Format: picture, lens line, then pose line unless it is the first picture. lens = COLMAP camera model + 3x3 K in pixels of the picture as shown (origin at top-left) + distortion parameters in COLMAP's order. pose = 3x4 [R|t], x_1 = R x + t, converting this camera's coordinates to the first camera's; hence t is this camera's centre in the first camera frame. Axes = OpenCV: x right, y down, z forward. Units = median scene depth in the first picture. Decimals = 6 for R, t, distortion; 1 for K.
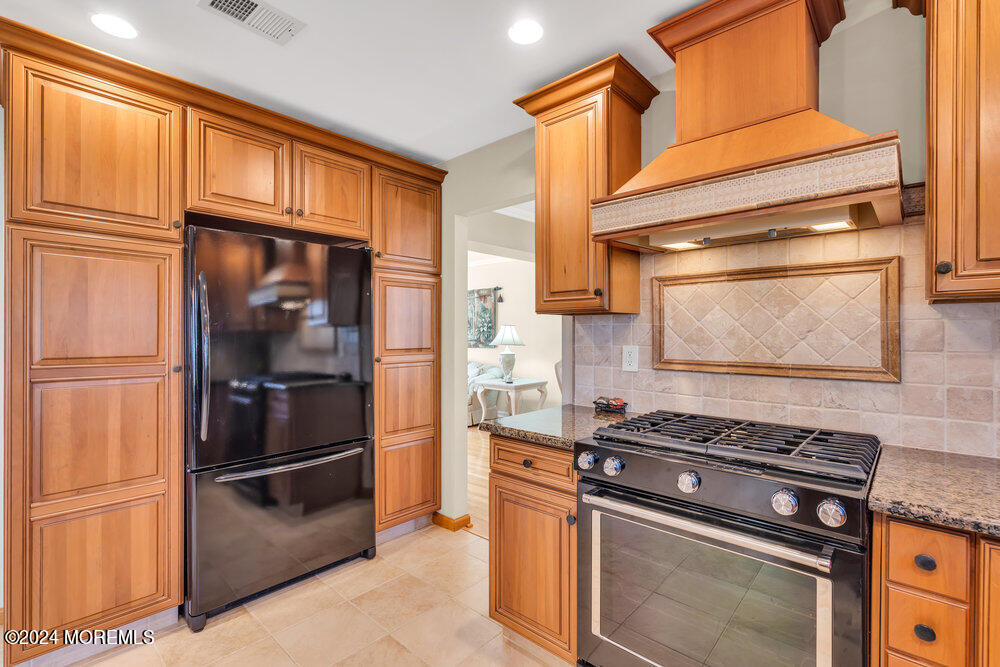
lens RADIAL K [[458.6, 0, 500.4], [0, 458.6, 332.0], [0, 0, 1]] dist [-0.002299, -0.000018]
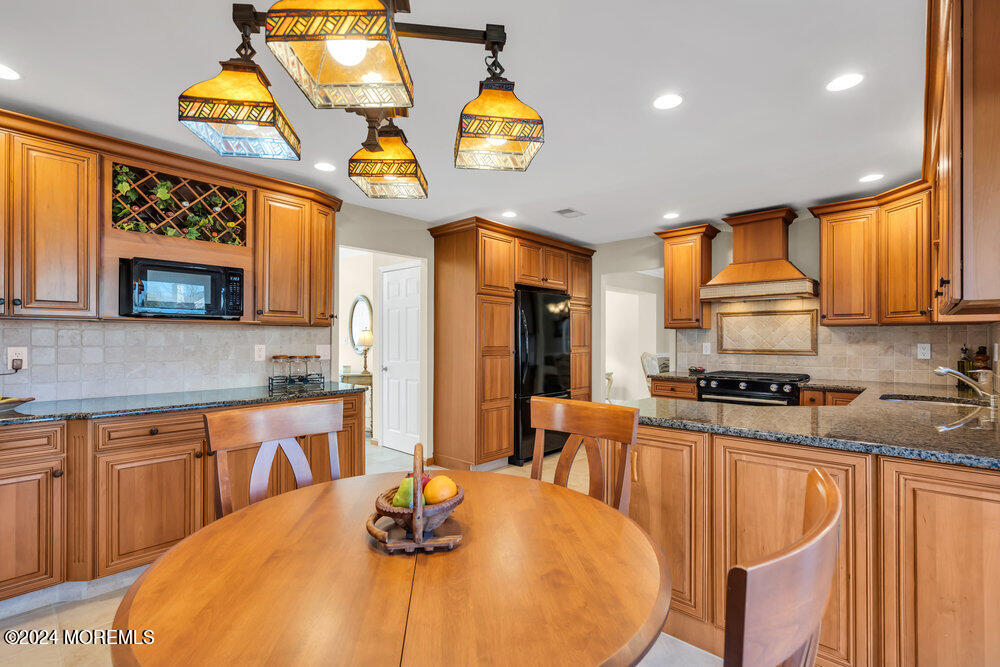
lens RADIAL K [[458.6, 0, 499.2], [0, 458.6, 335.9], [0, 0, 1]] dist [-0.002299, -0.000018]
pose [[0.999998, 0.001831, 0.001149, -0.778641], [-0.001824, 0.999982, -0.005785, 0.011142], [-0.001160, 0.005783, 0.999983, -1.312158]]
